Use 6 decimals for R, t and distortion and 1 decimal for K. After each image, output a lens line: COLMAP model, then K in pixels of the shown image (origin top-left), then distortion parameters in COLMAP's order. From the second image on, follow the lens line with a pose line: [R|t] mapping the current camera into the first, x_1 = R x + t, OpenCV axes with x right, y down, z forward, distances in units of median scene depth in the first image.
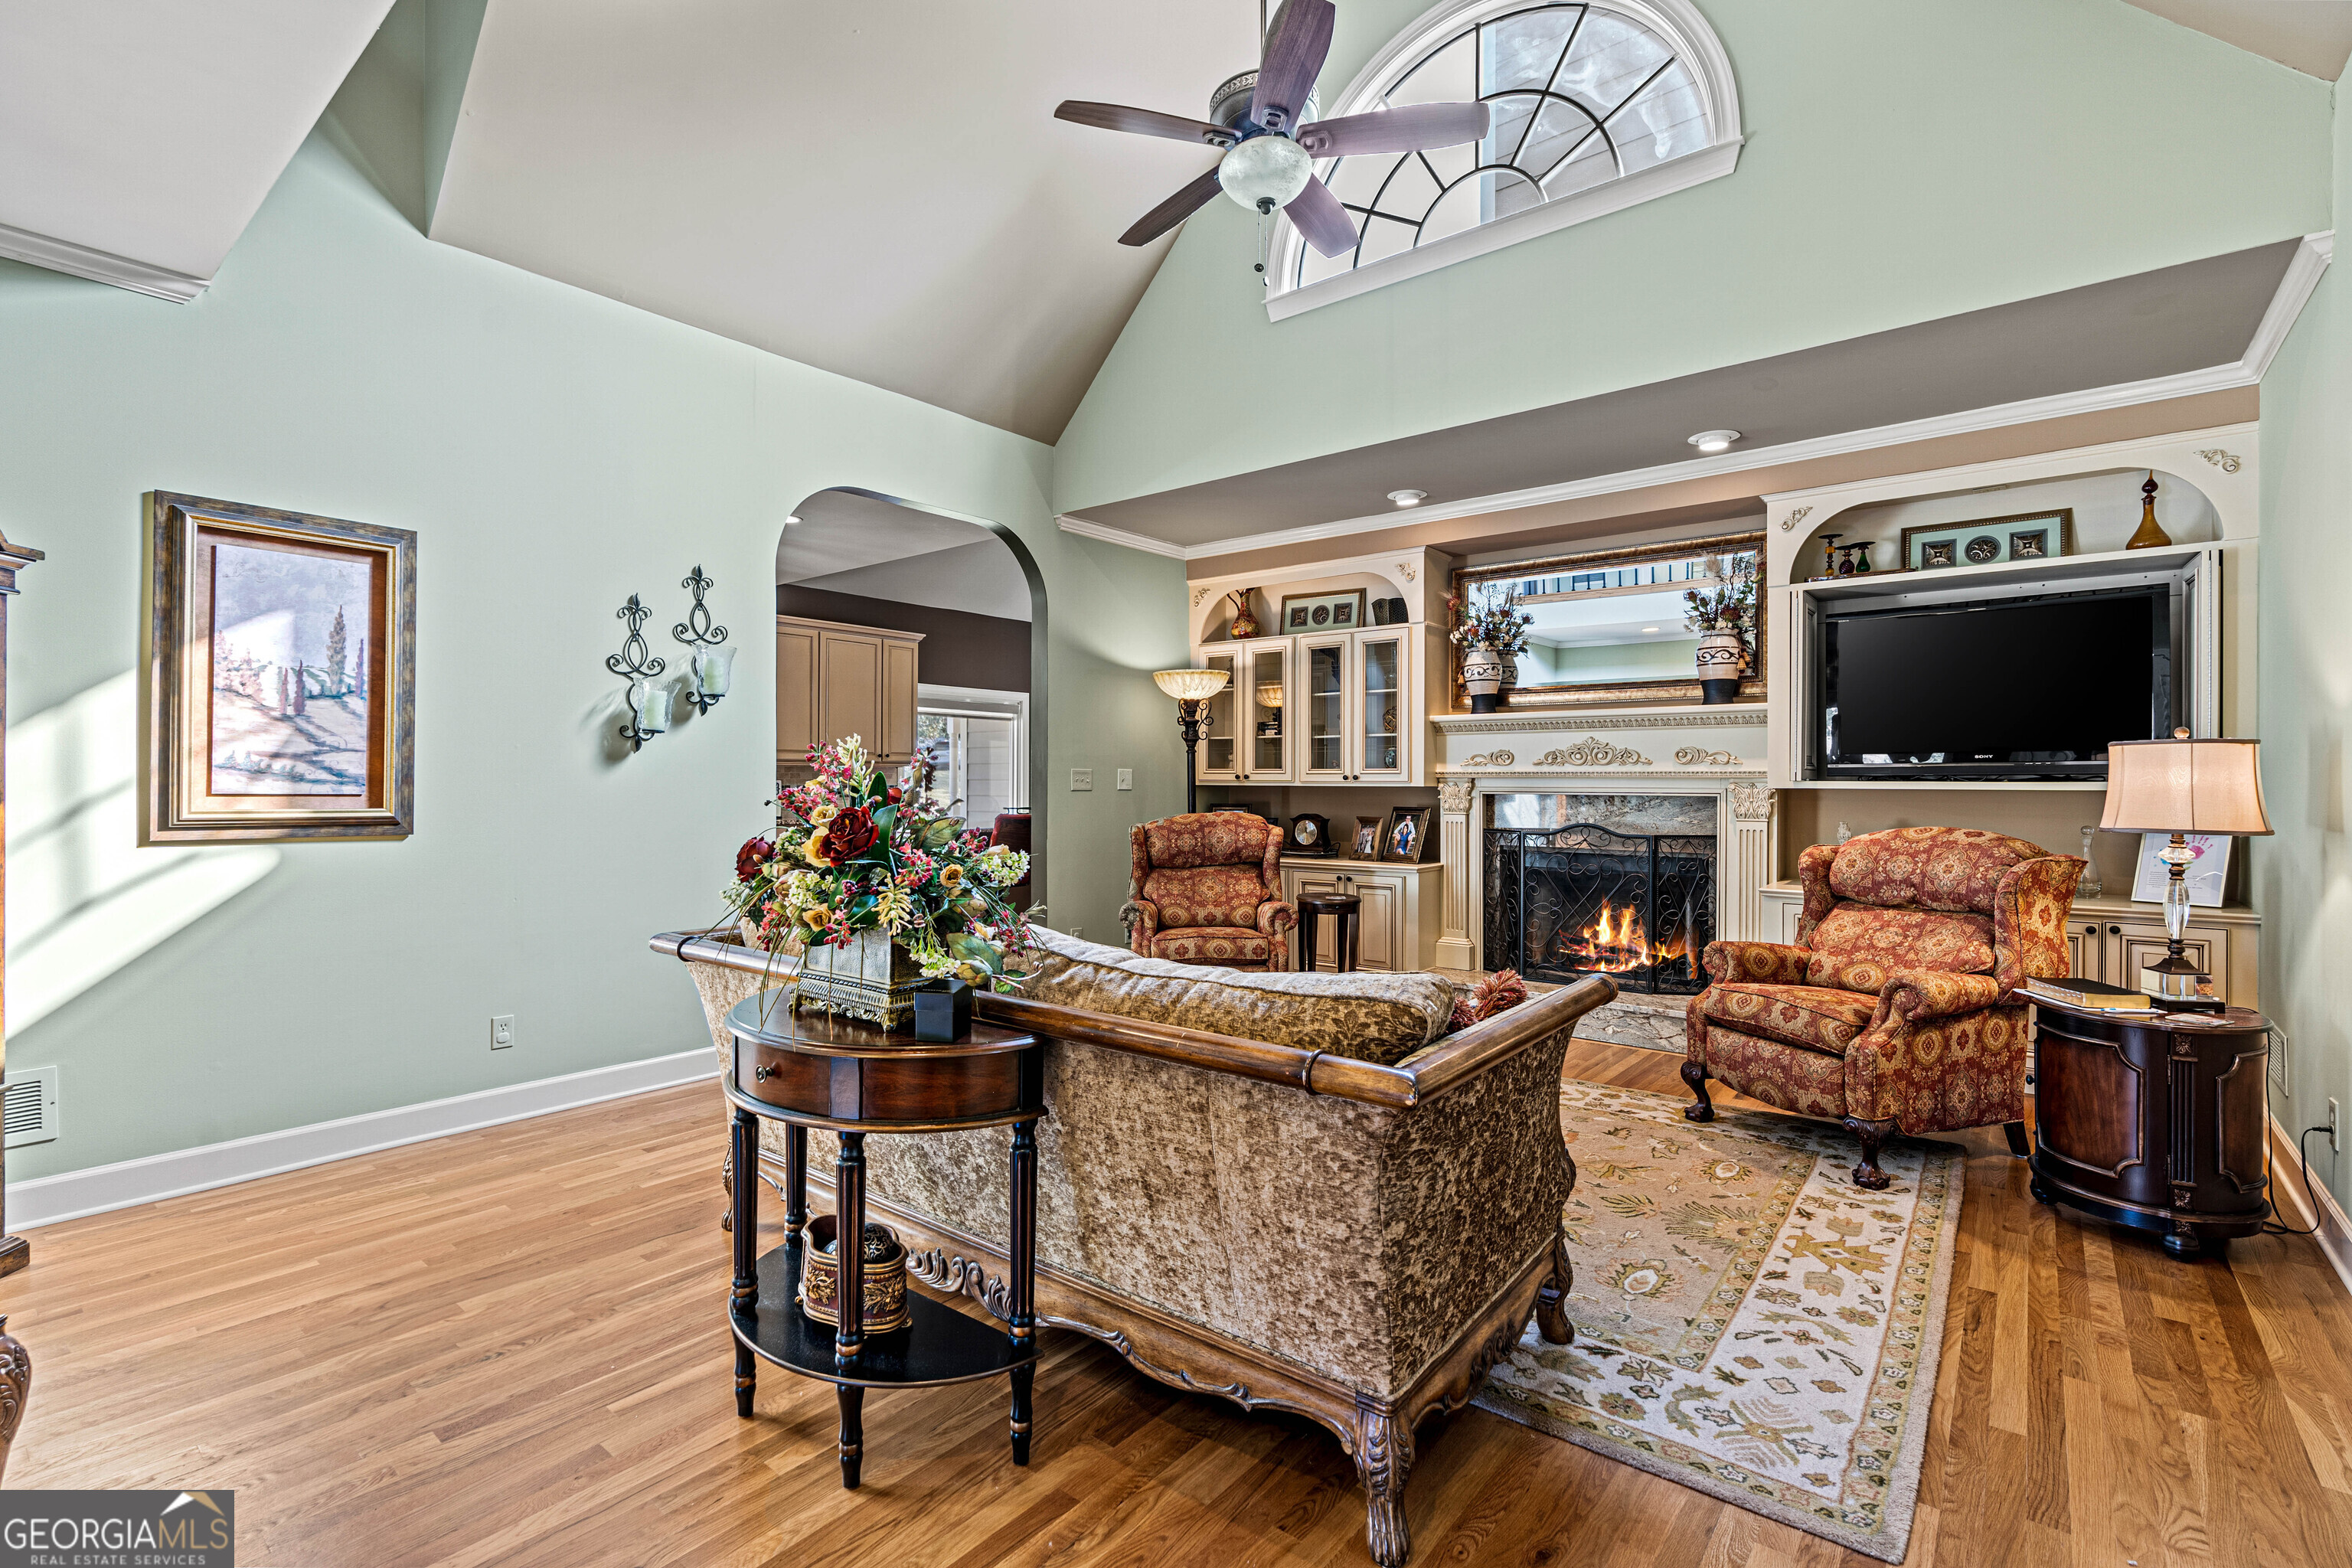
lens RADIAL K [[1068.3, 0, 1175.5], [0, 1068.3, 780.5], [0, 0, 1]] dist [-0.002230, -0.000534]
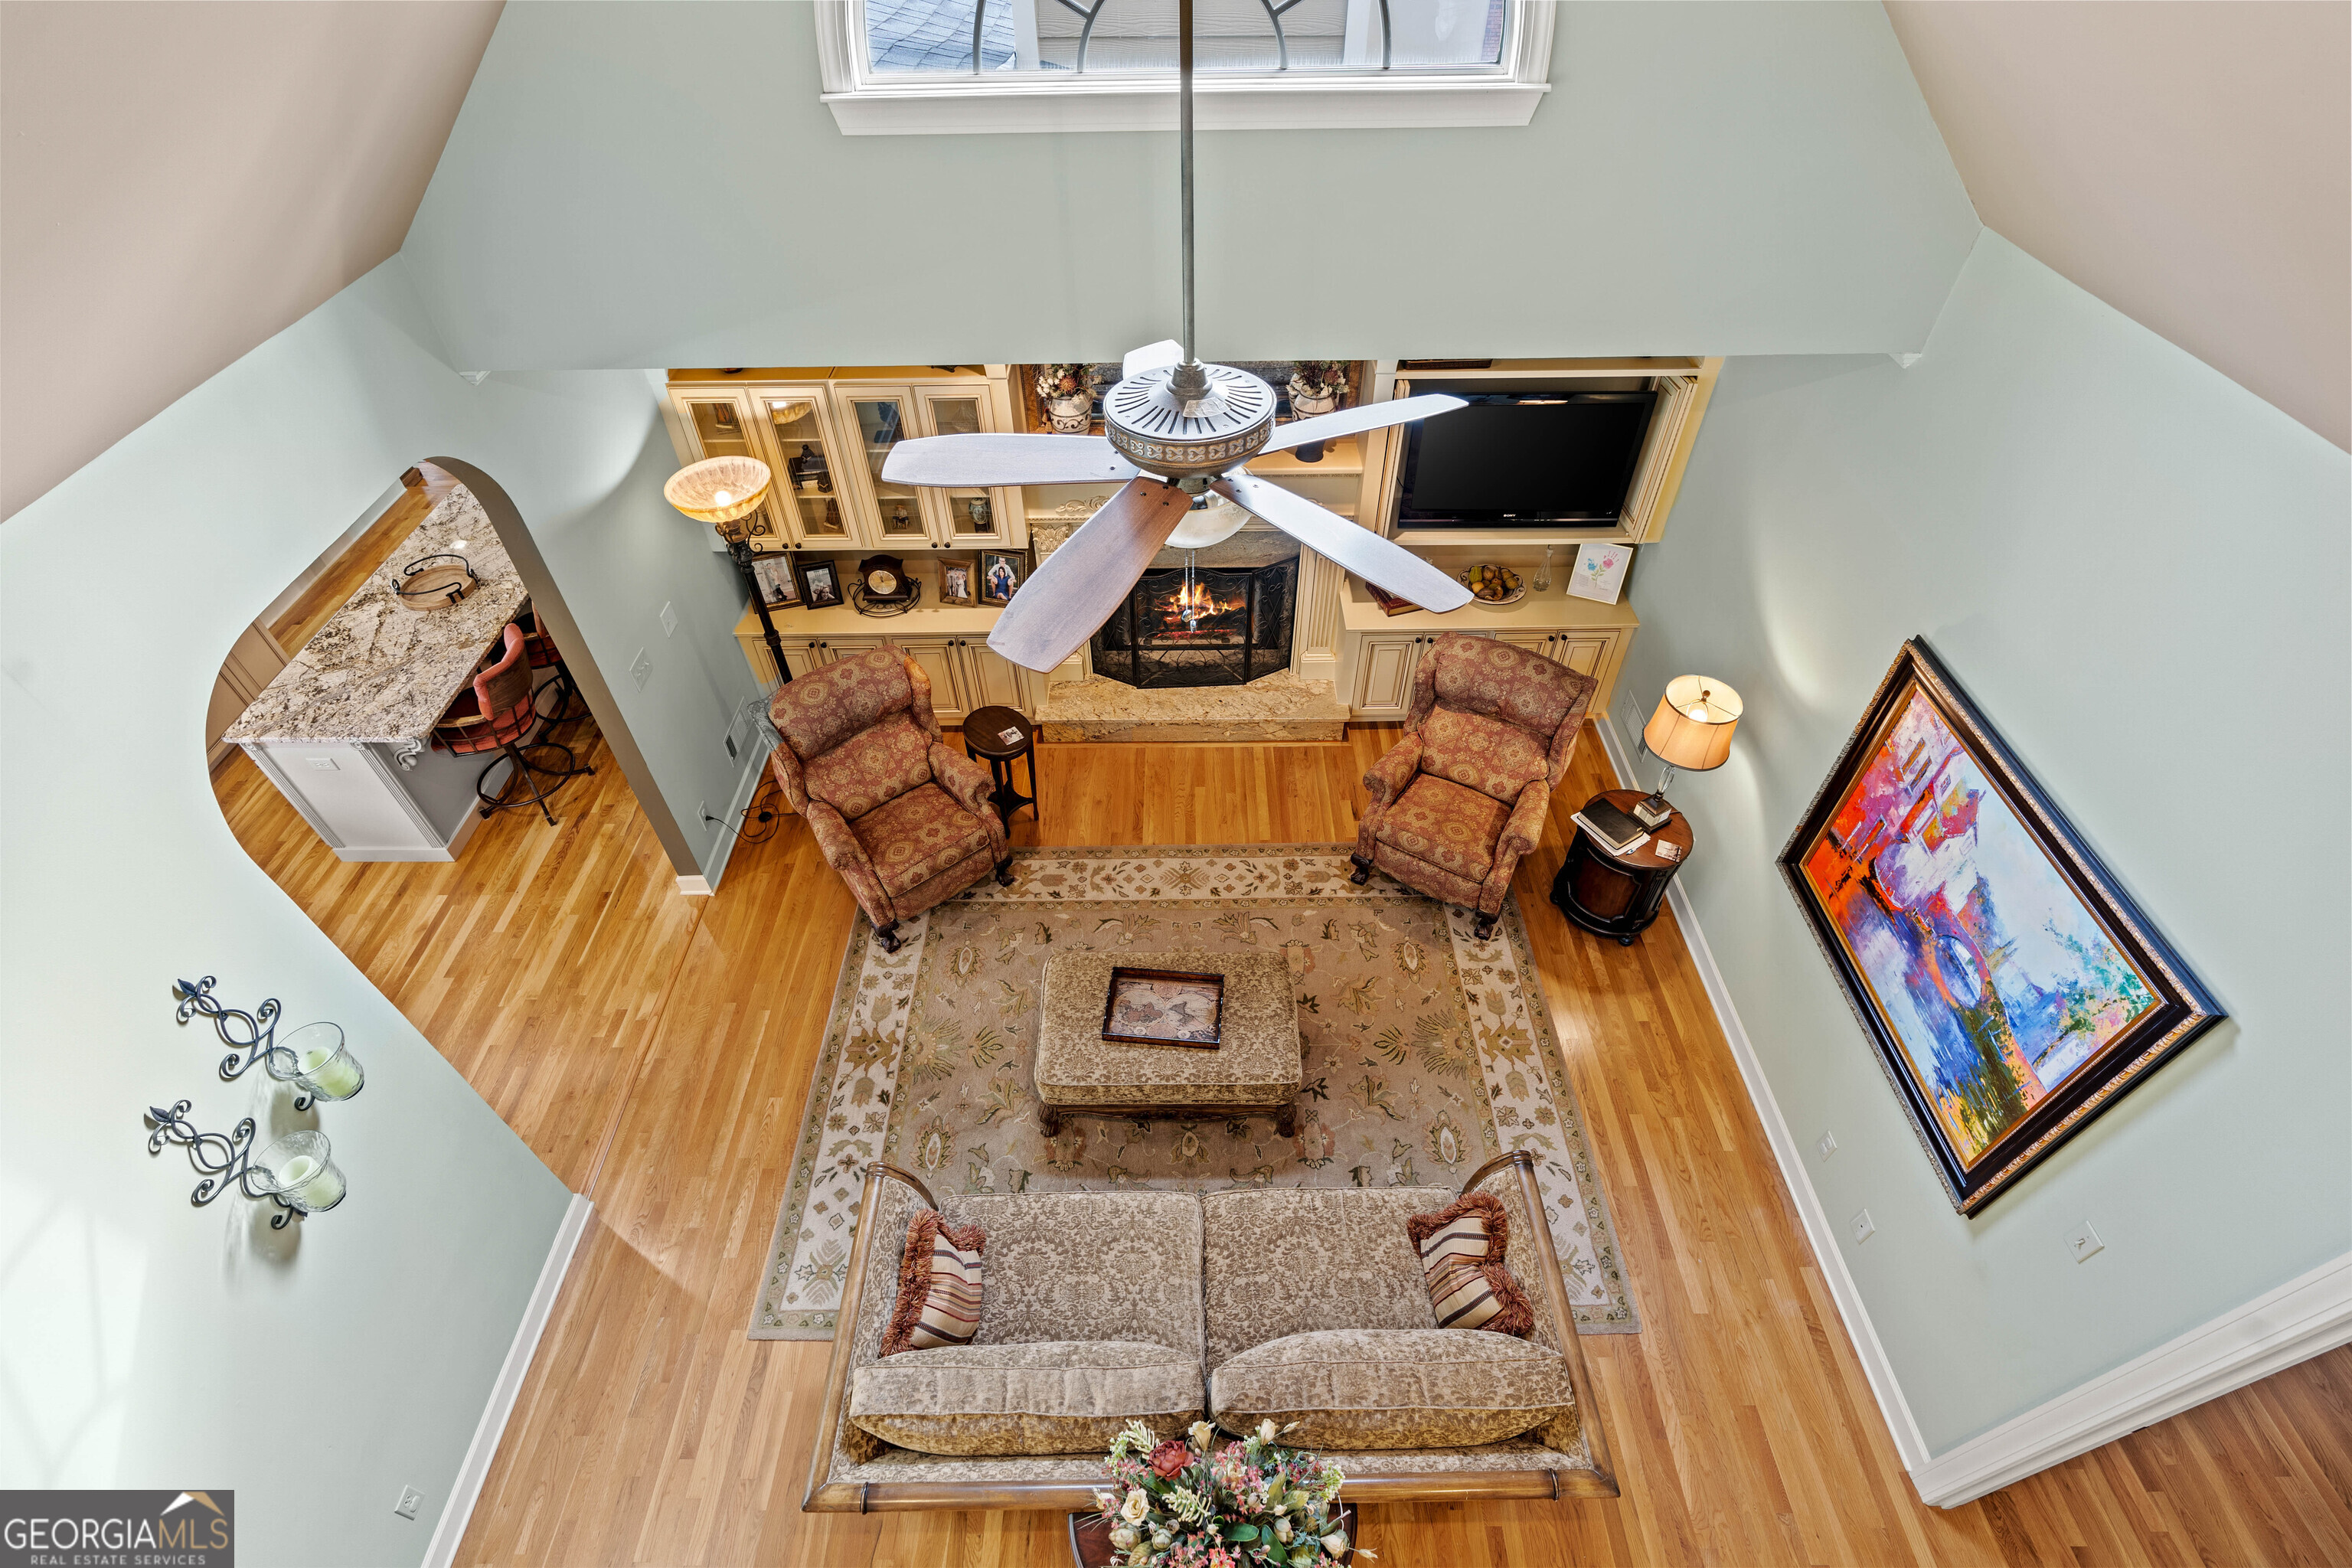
lens RADIAL K [[1068.3, 0, 1181.0], [0, 1068.3, 782.2], [0, 0, 1]] dist [-0.002230, -0.000534]
pose [[0.775031, -0.454259, 0.439290, -0.275383], [0.010170, 0.704040, 0.710087, -0.838394], [-0.631841, -0.545872, 0.550273, 0.471941]]
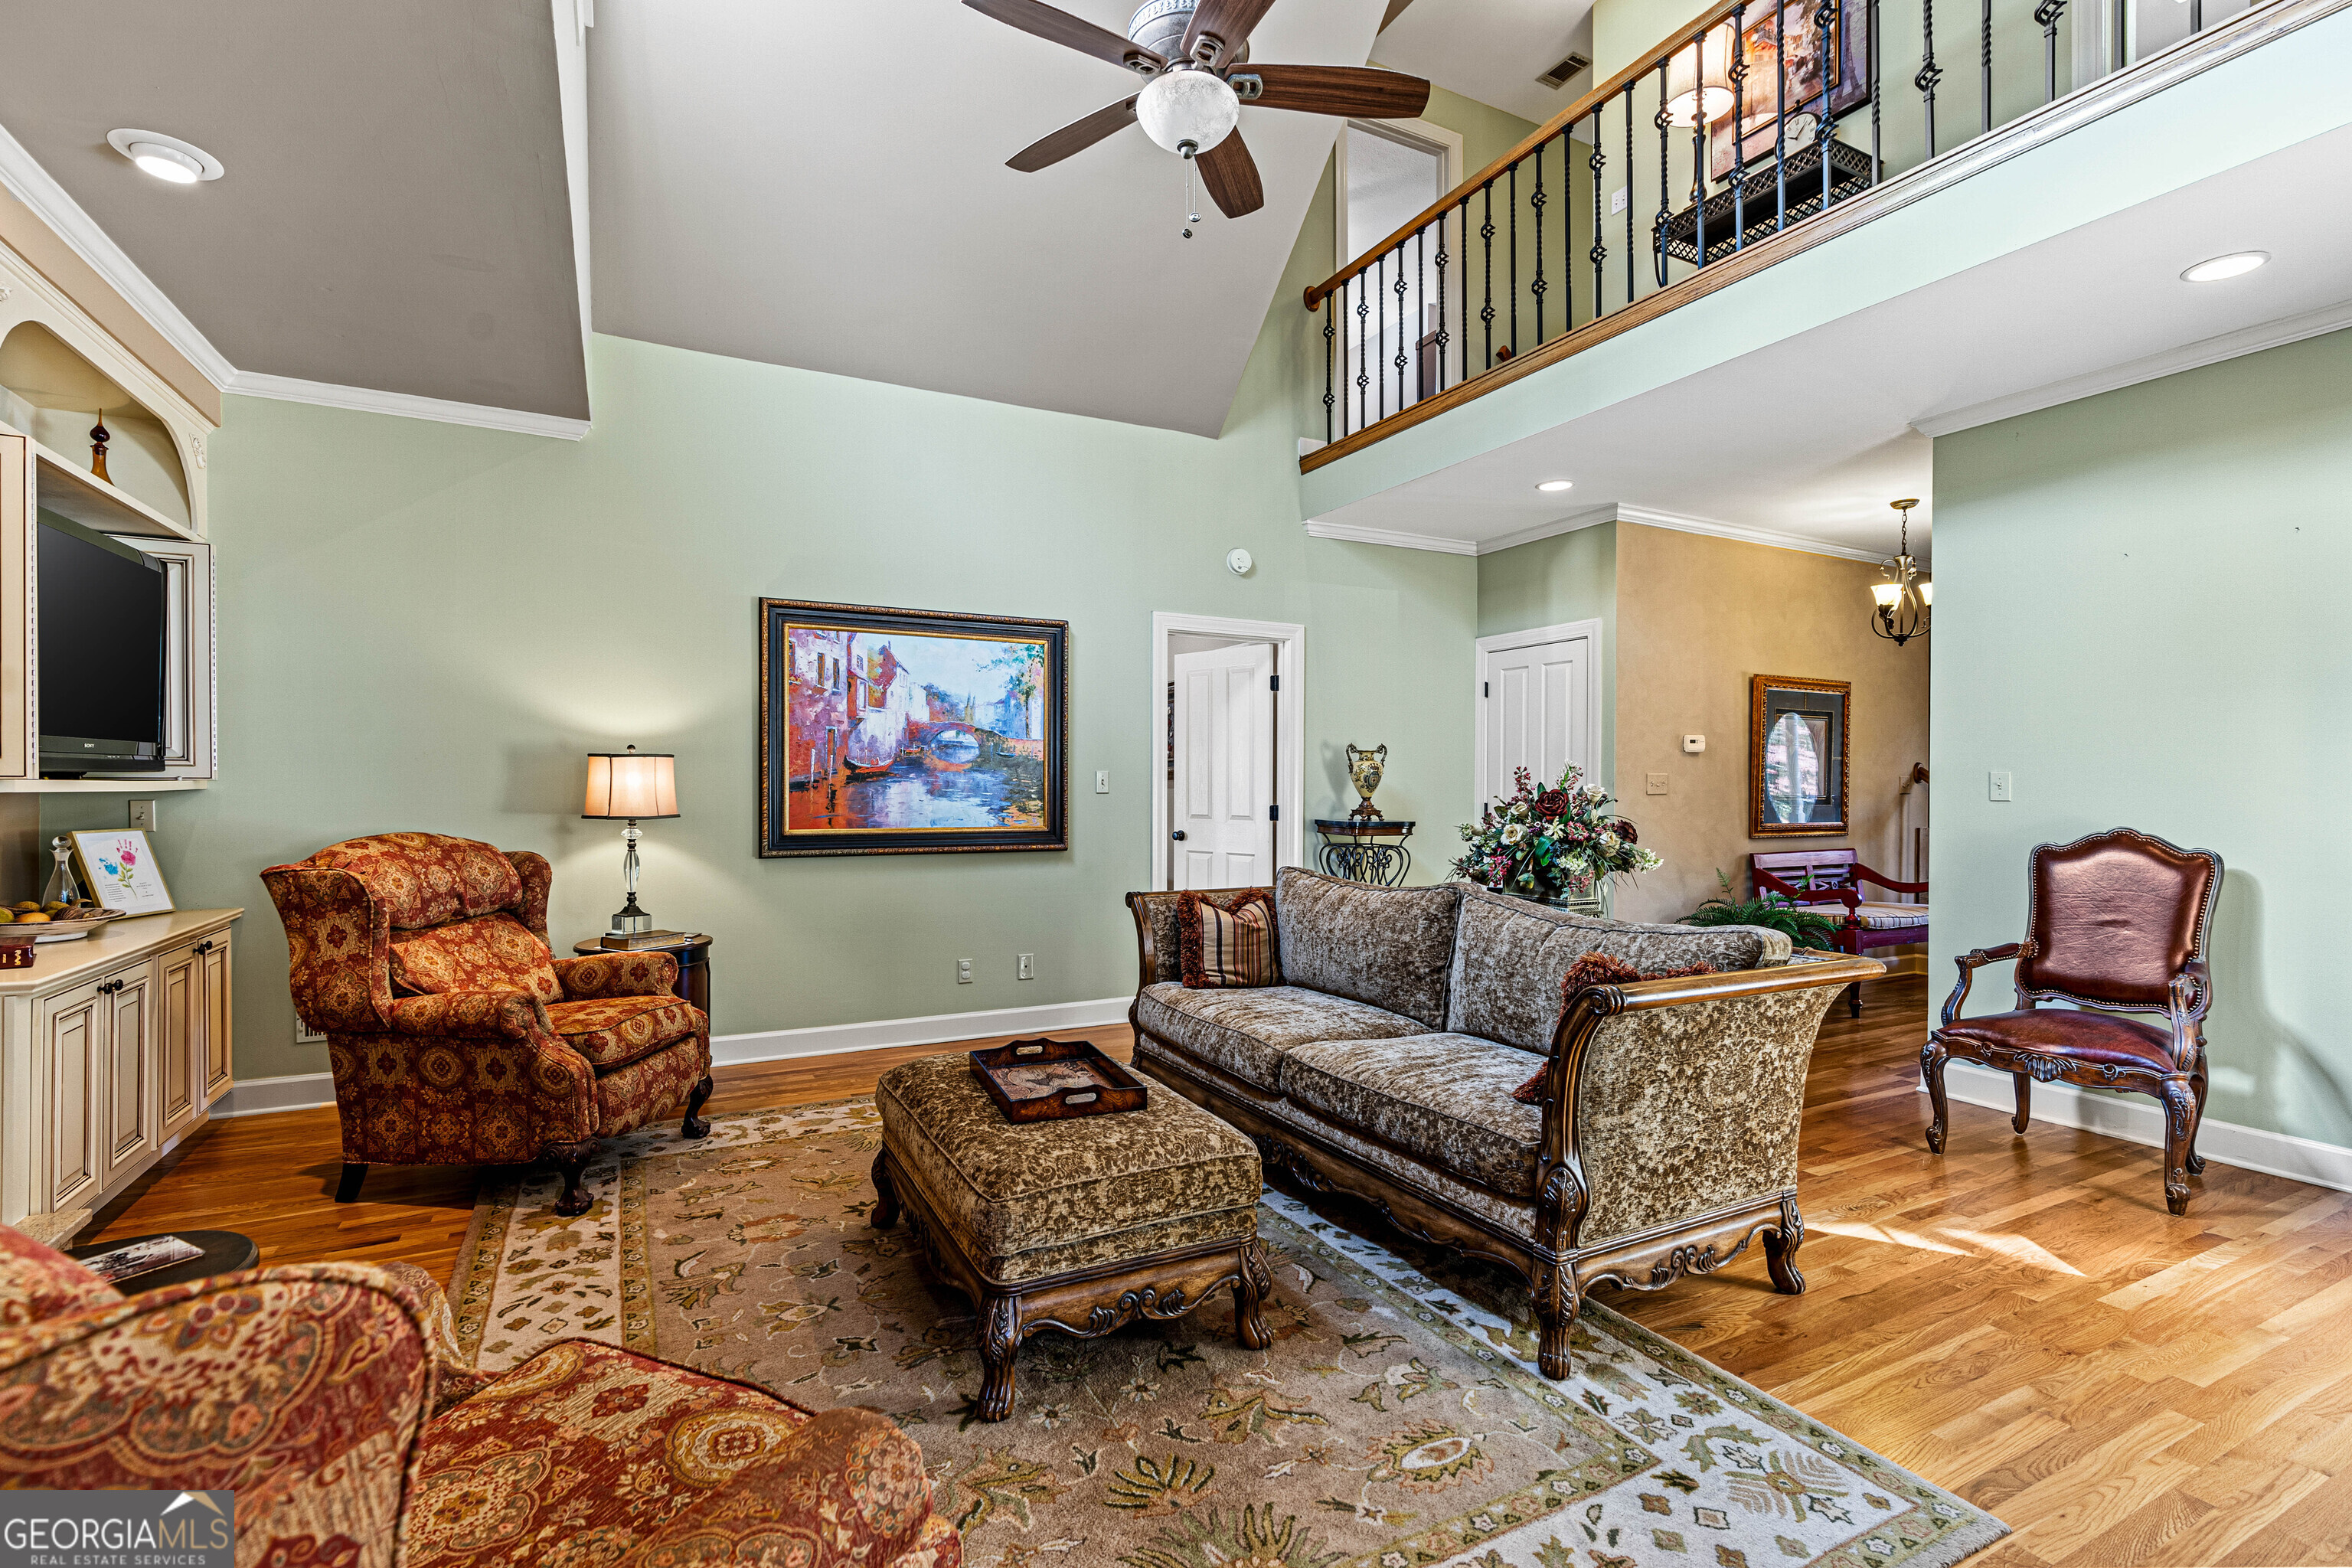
lens RADIAL K [[1068.3, 0, 1158.4], [0, 1068.3, 781.0], [0, 0, 1]] dist [-0.002230, -0.000534]
pose [[-0.911651, -0.004509, 0.410941, -0.240963], [-0.005679, 0.999983, -0.001627, -0.001305], [-0.410927, -0.003817, -0.911660, 1.654313]]
